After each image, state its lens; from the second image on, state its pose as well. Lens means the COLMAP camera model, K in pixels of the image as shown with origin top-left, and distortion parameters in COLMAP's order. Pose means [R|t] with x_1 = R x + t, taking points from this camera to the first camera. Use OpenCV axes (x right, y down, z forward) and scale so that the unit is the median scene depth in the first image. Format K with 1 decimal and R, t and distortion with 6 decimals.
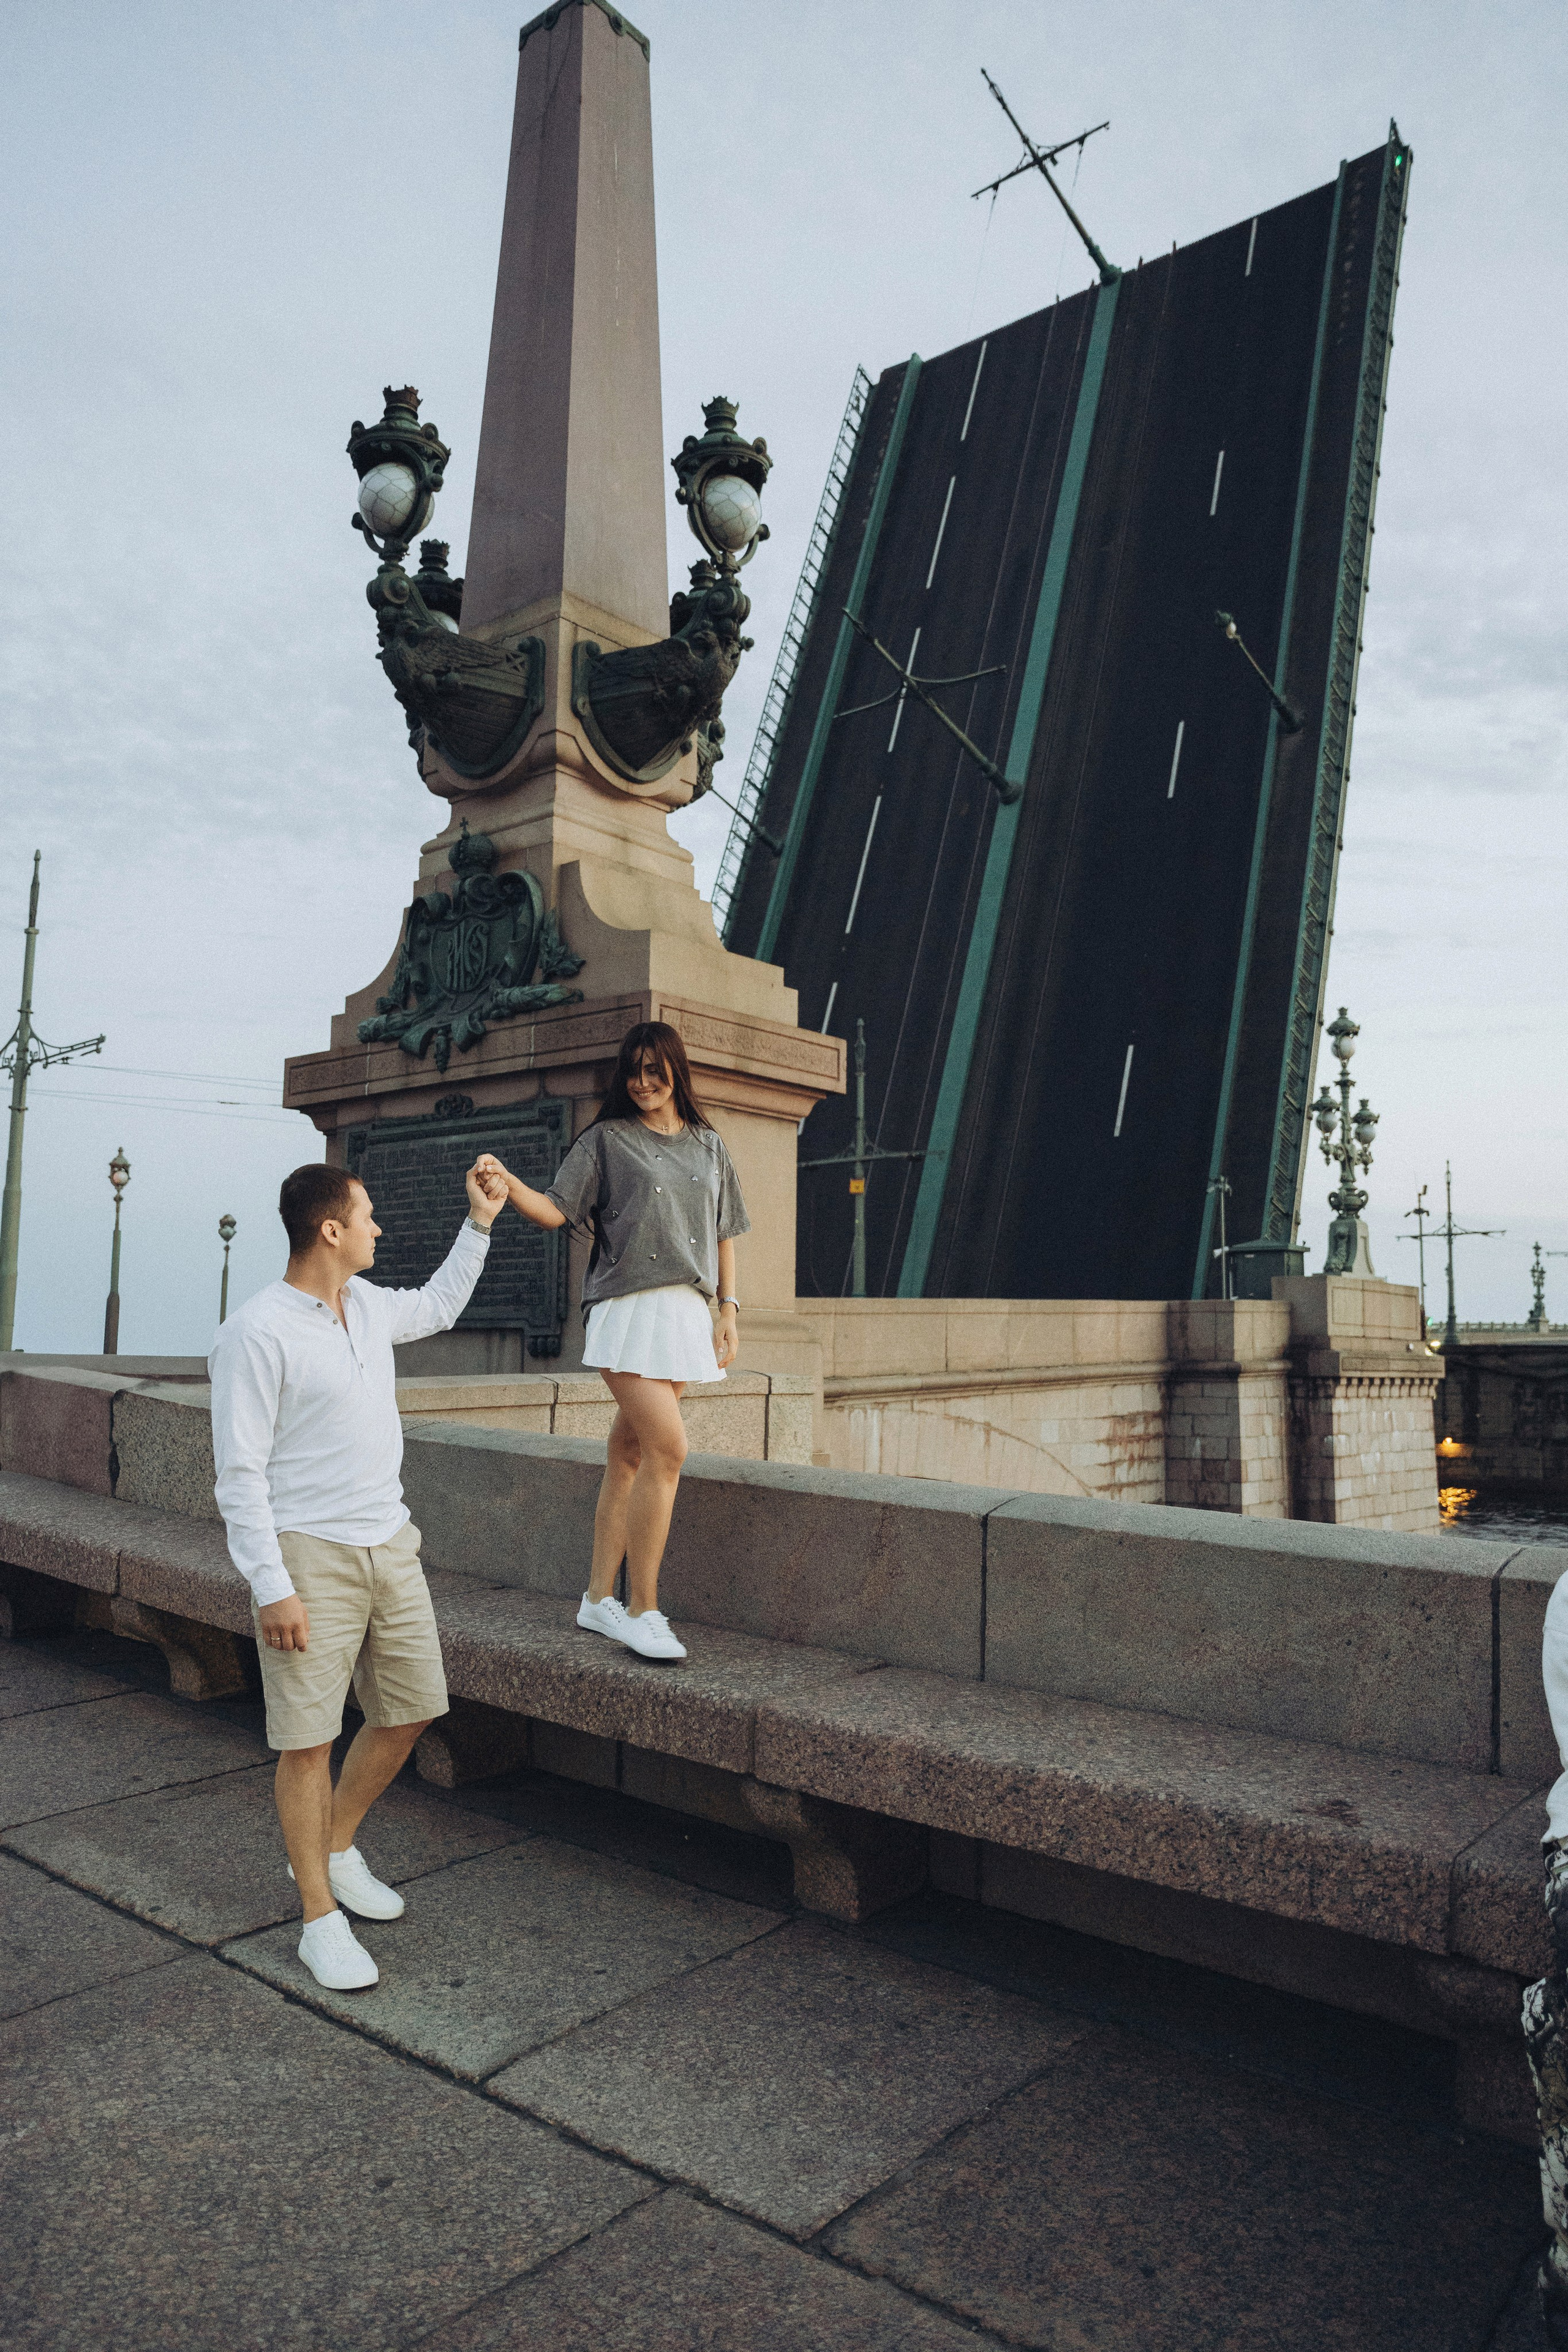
lens RADIAL K [[1692.4, 0, 784.0], [0, 1692.4, 1188.2], [0, 0, 1]] dist [-0.148665, 0.131381]
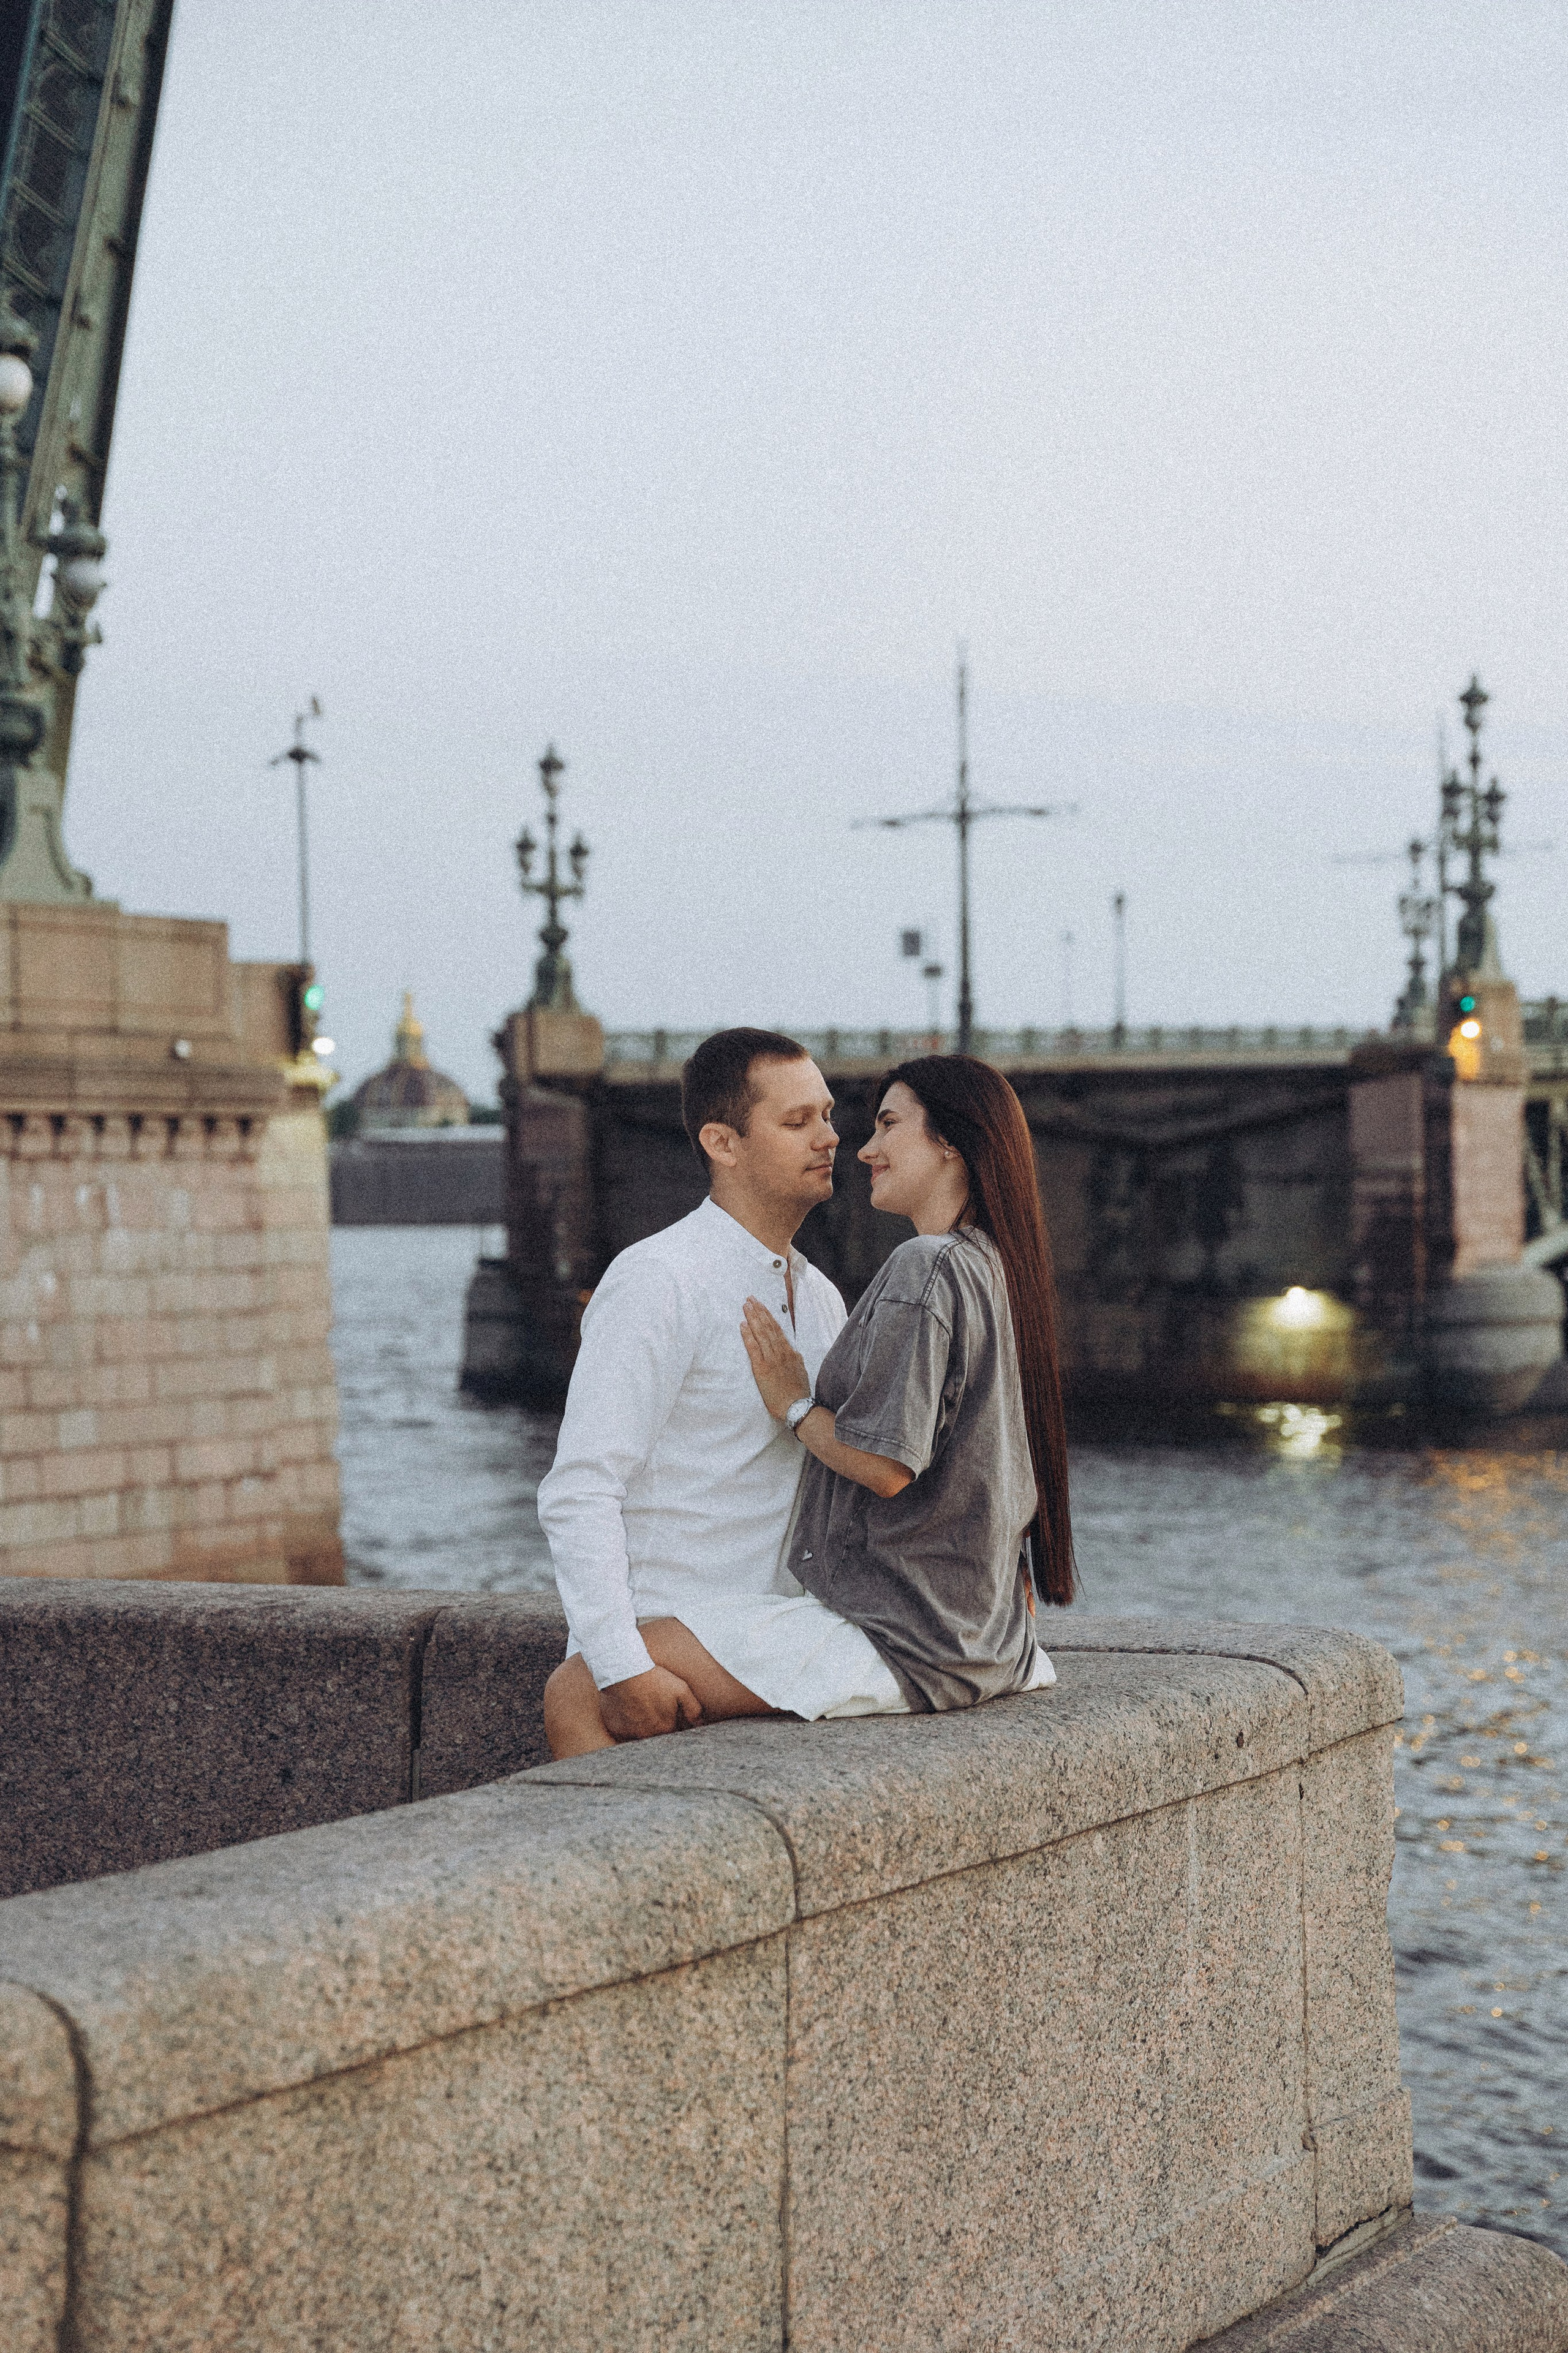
lens RADIAL K [[4319.7, 0, 792.3], [0, 4319.7, 1182.3], [0, 0, 1]] dist [0.284990, 0.418064]
pose [[0.982283, -0.028064, 0.185289, 0.367277], [0.008274, 0.994254, 0.106729, 0.005449], [-0.187220, -0.103306, 0.976871, -0.249003]]
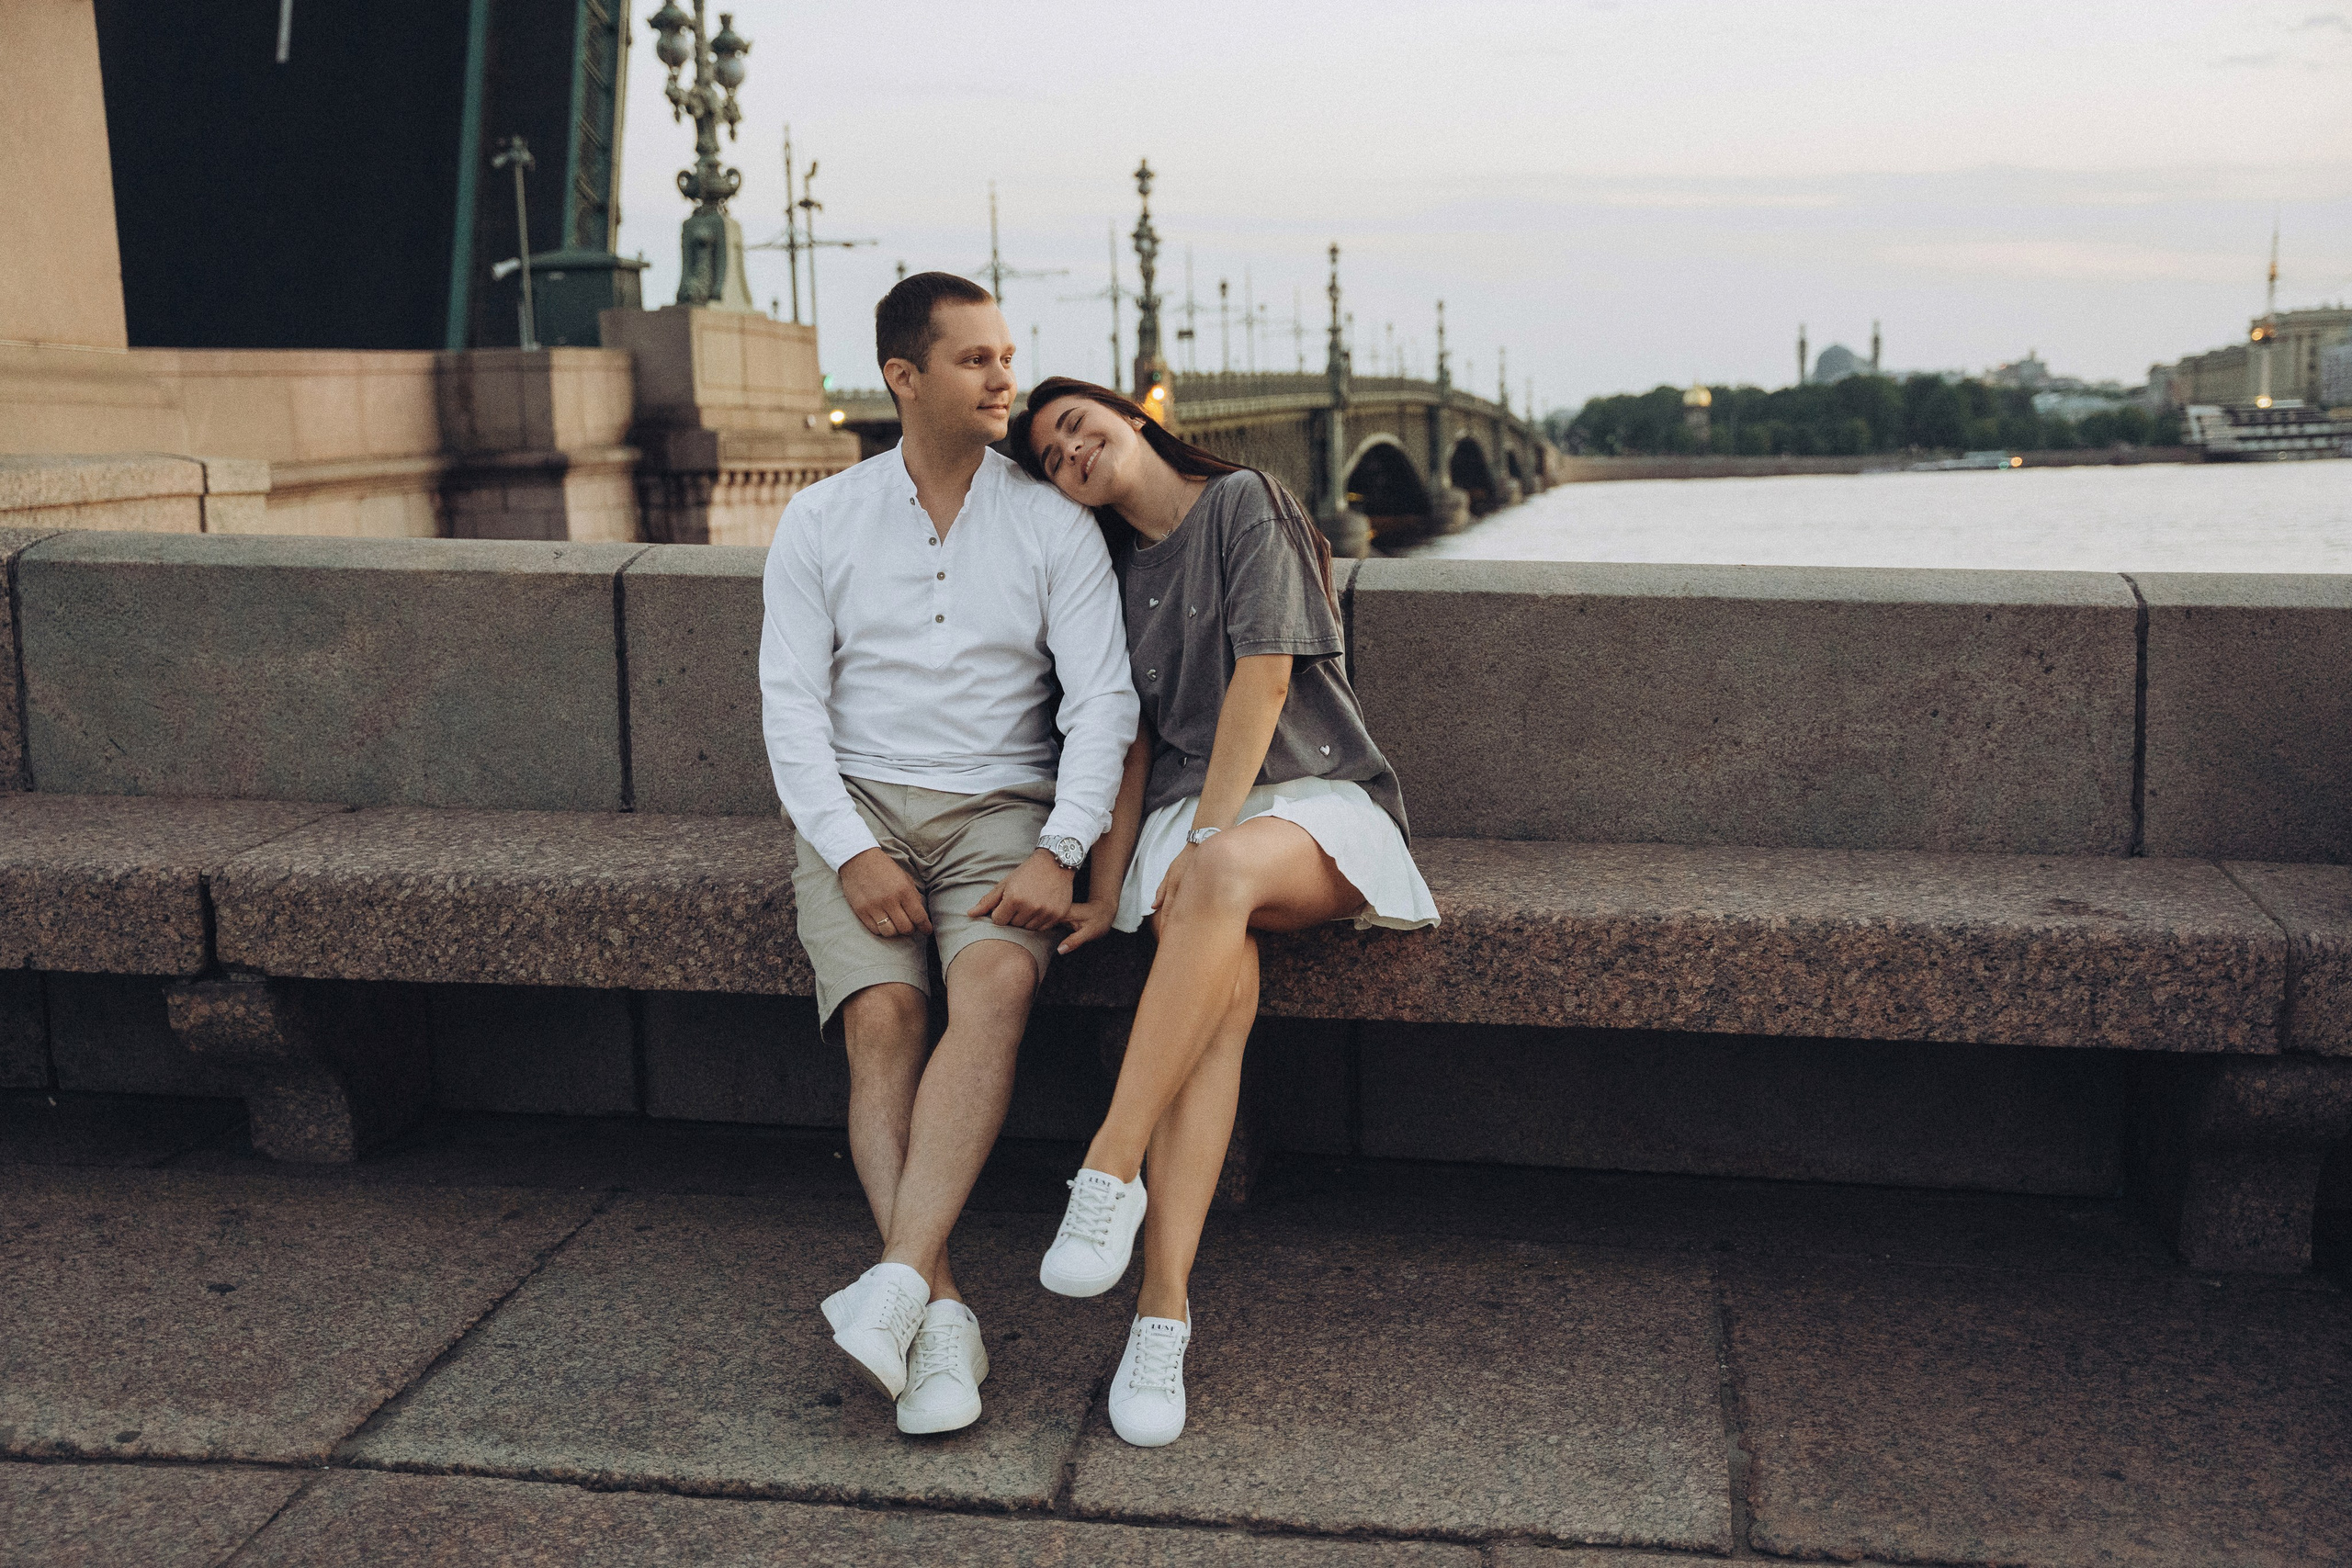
lens RADIAL K [[2758.1, 0, 1178.9], [0, 2758.1, 800.0], [0, 0, 1]] dist [0.052390, 0.036548]
pose [[0.857763, -0.102477, 0.503728, -0.058730], [-0.011709, 0.975778, 0.218448, 0.004481], [-0.513912, -0.193275, 0.835786, 0.012477]]
